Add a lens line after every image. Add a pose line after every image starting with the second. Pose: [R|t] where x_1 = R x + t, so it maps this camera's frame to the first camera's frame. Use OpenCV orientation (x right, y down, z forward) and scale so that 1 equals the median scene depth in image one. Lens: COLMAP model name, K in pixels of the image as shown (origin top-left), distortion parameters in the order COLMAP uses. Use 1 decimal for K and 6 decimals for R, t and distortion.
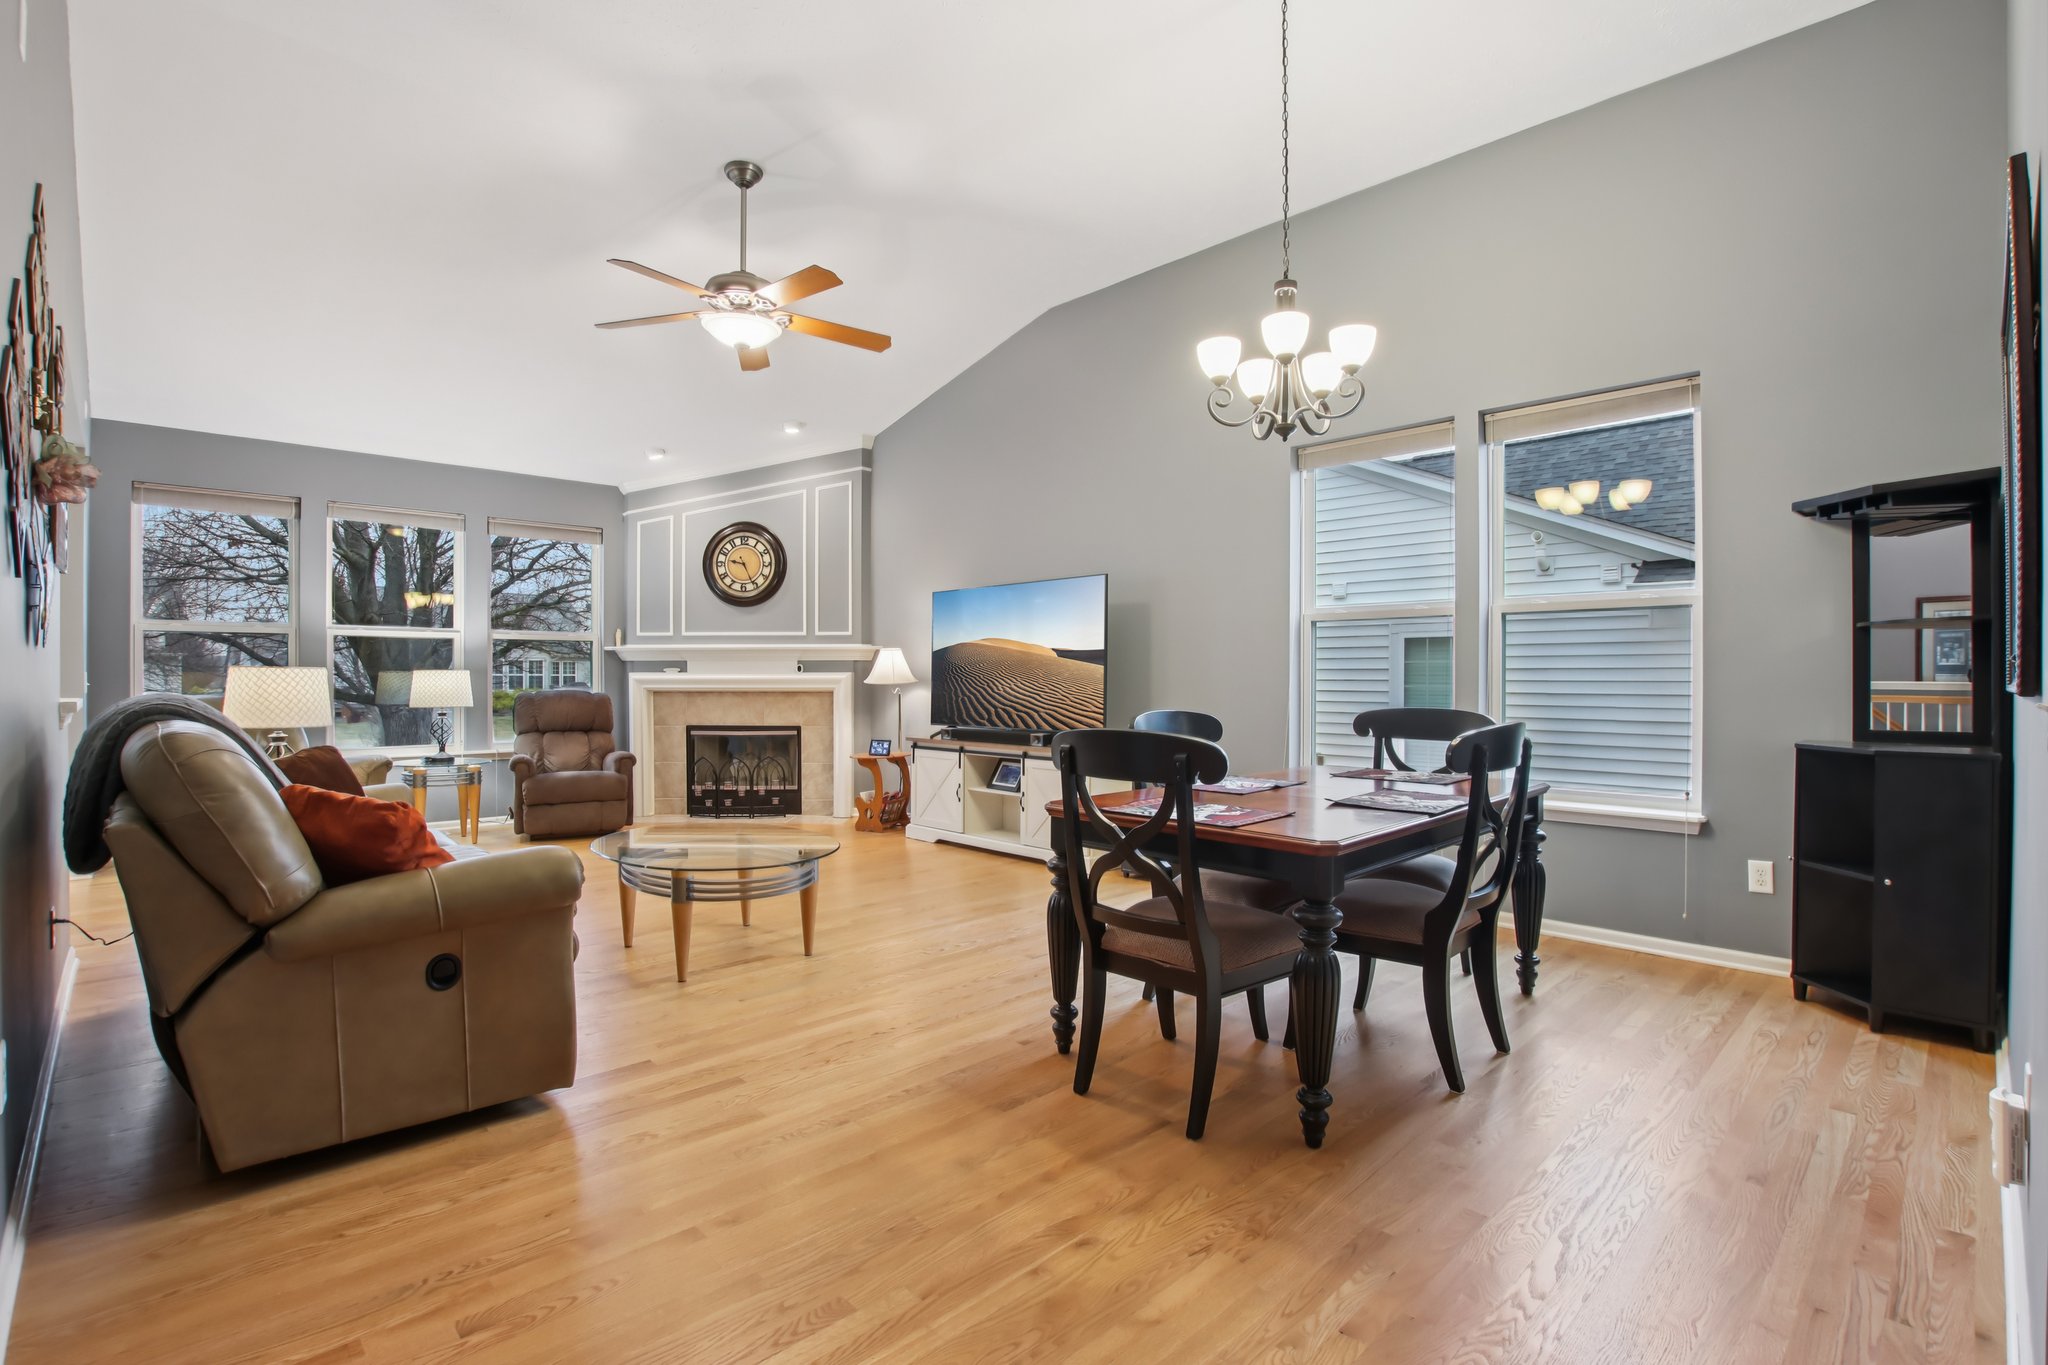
lens RADIAL K [[980.1, 0, 1024.0], [0, 980.1, 678.9], [0, 0, 1]] dist [-0.035021, 0.000655]
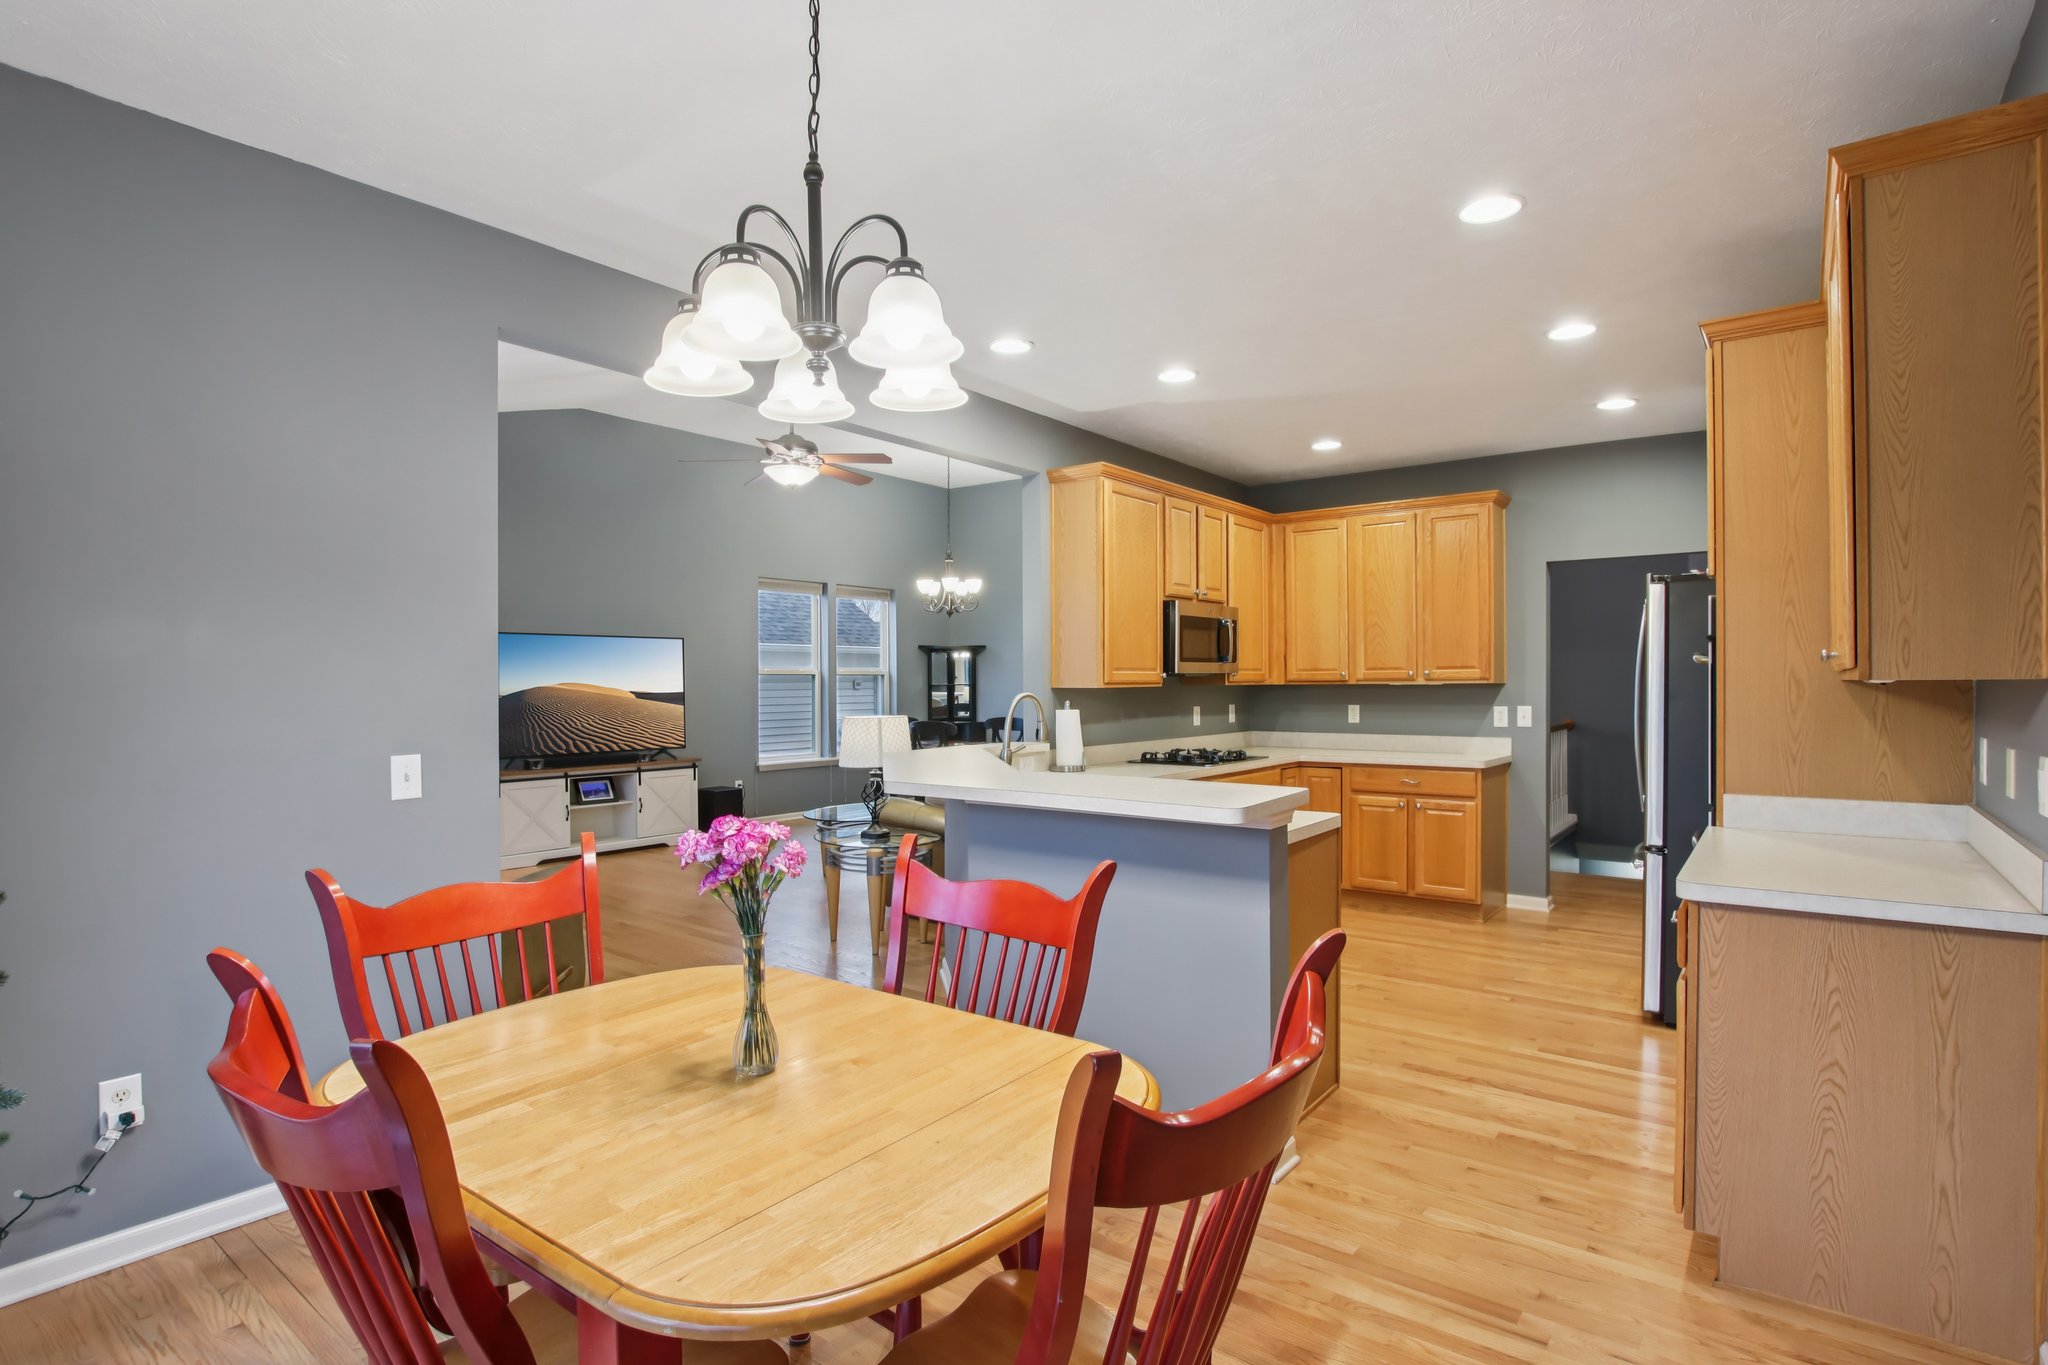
lens RADIAL K [[999.6, 0, 1030.2], [0, 999.6, 688.7], [0, 0, 1]] dist [-0.038940, 0.000167]
pose [[-0.145627, -0.005741, 0.989323, -1.285378], [0.005199, 0.999965, 0.006568, -0.034773], [-0.989326, 0.006100, -0.145592, 0.617185]]
